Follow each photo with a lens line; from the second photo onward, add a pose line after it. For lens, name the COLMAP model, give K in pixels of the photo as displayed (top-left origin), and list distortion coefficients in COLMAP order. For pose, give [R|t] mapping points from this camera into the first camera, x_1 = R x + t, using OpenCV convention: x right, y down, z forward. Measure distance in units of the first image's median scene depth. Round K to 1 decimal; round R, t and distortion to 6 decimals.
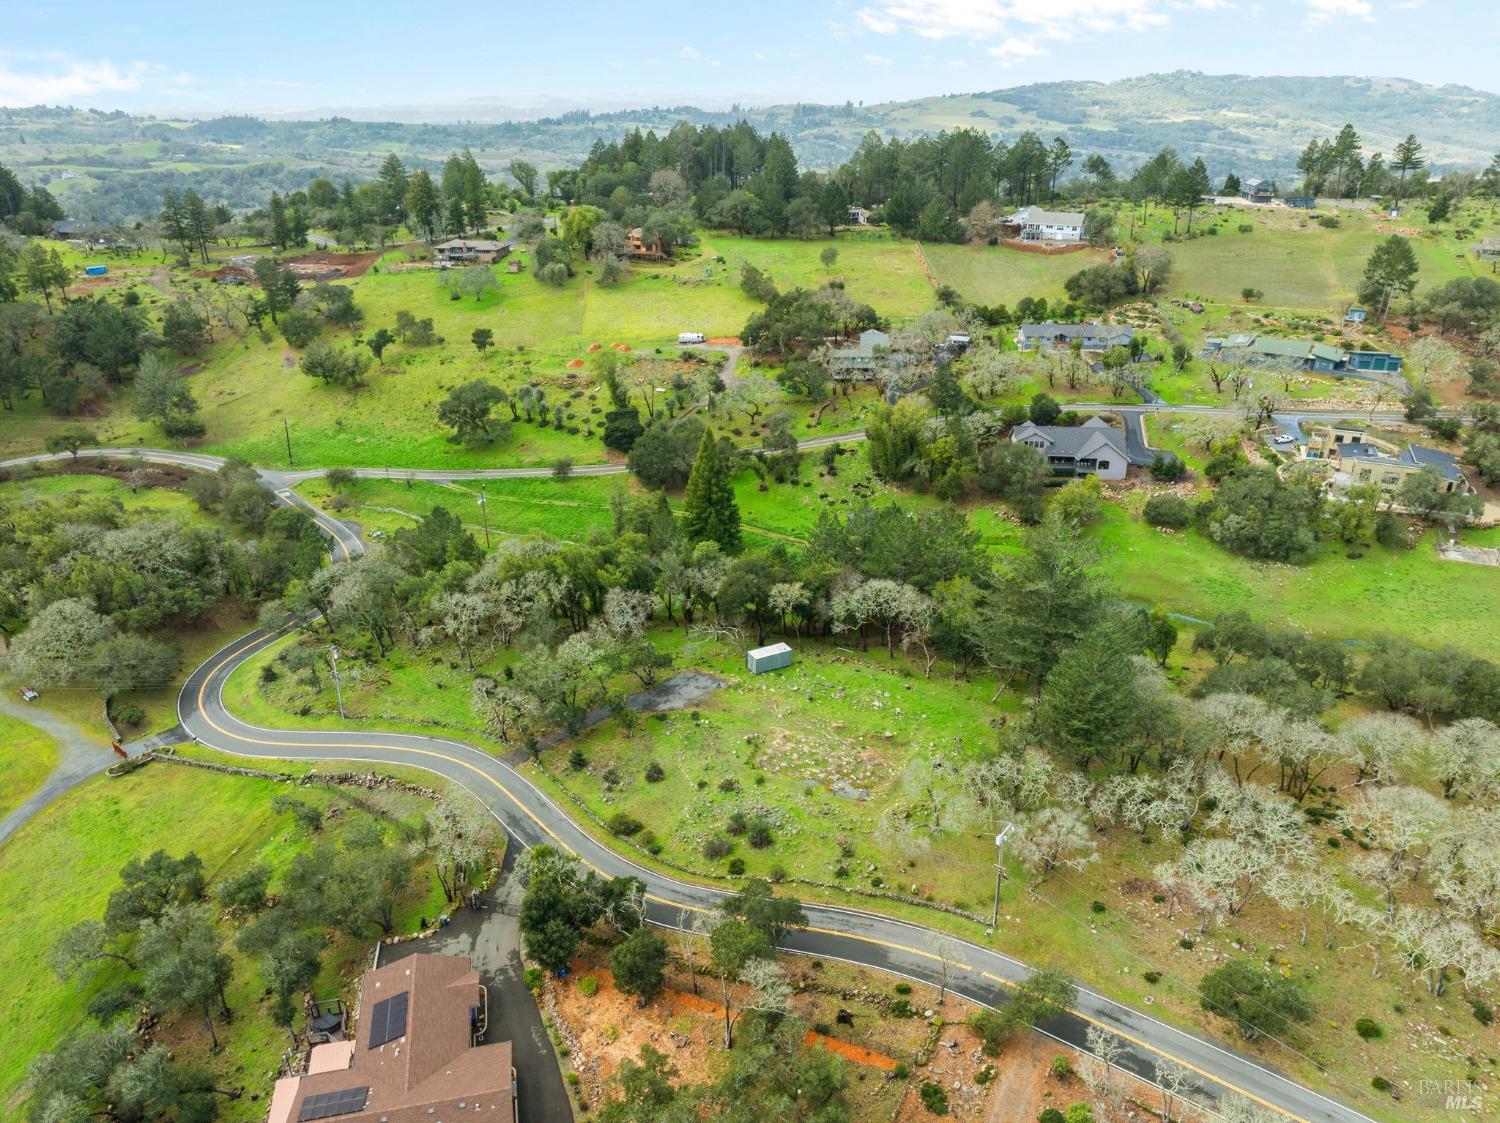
lens RADIAL K [[1064.5, 0, 750.0], [0, 1064.5, 561.5], [0, 0, 1]] dist [-0.052516, 0.001958]
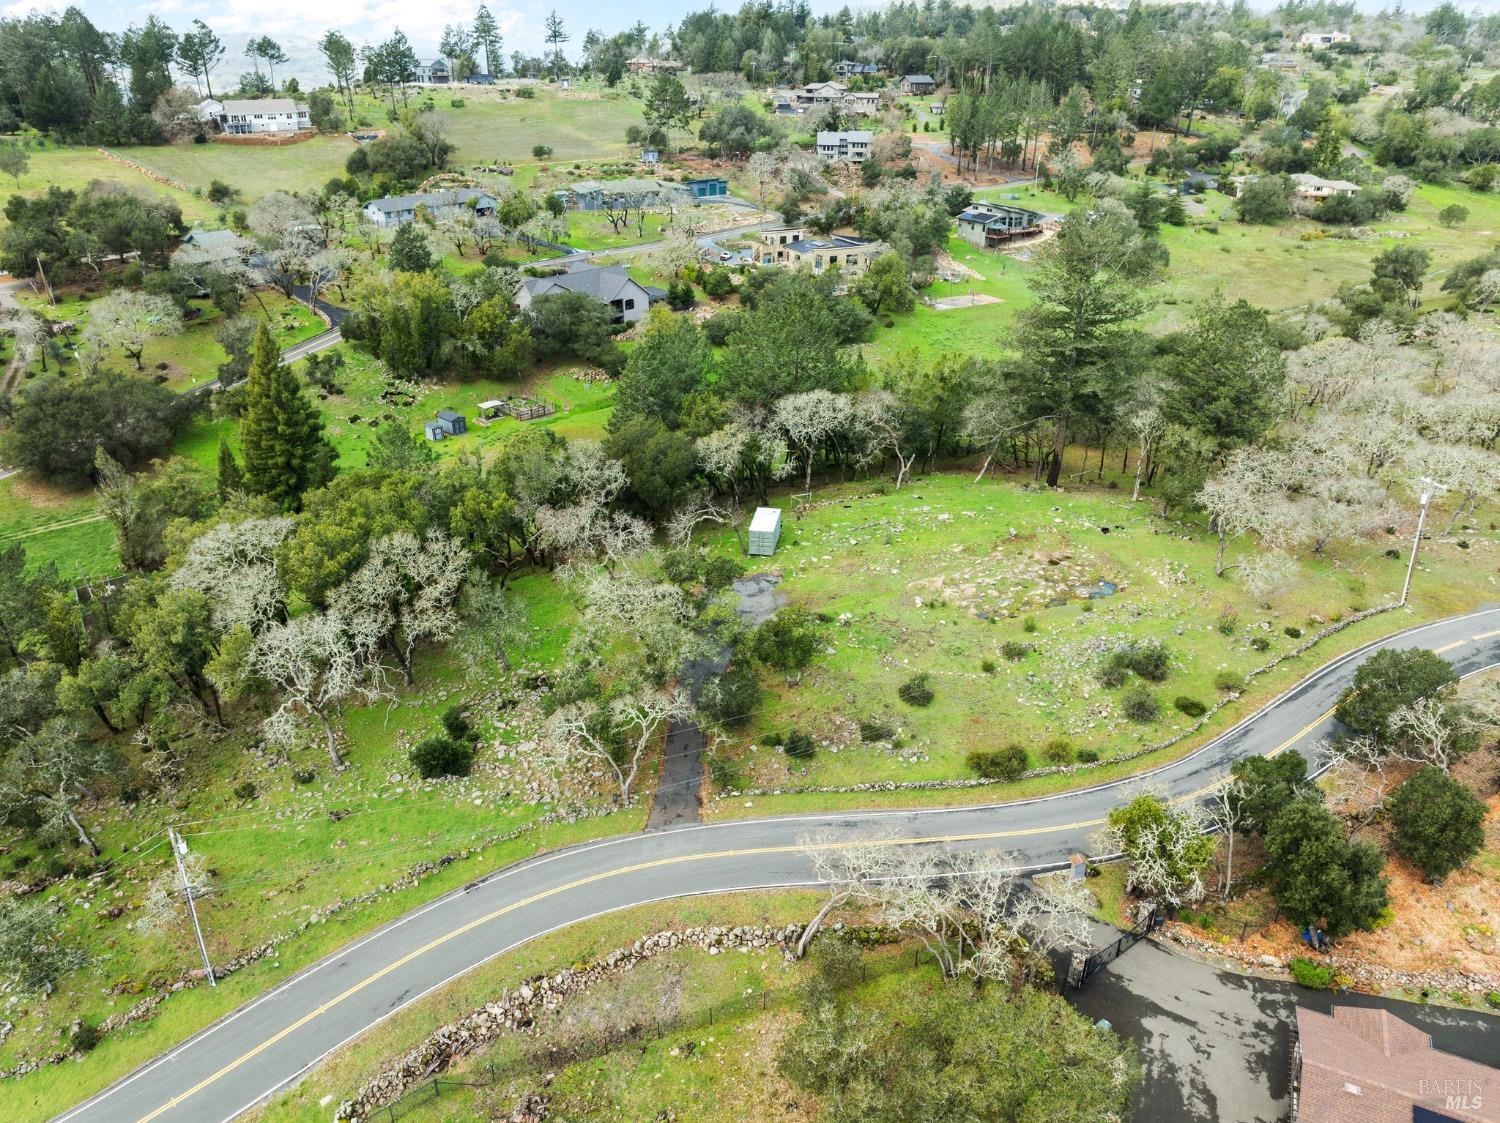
lens RADIAL K [[1064.5, 0, 750.0], [0, 1064.5, 561.5], [0, 0, 1]] dist [-0.052516, 0.001958]
pose [[0.608842, -0.337819, 0.717767, -0.321733], [0.319818, 0.932535, 0.167615, -0.006363], [-0.725966, 0.127504, 0.675807, 0.352998]]
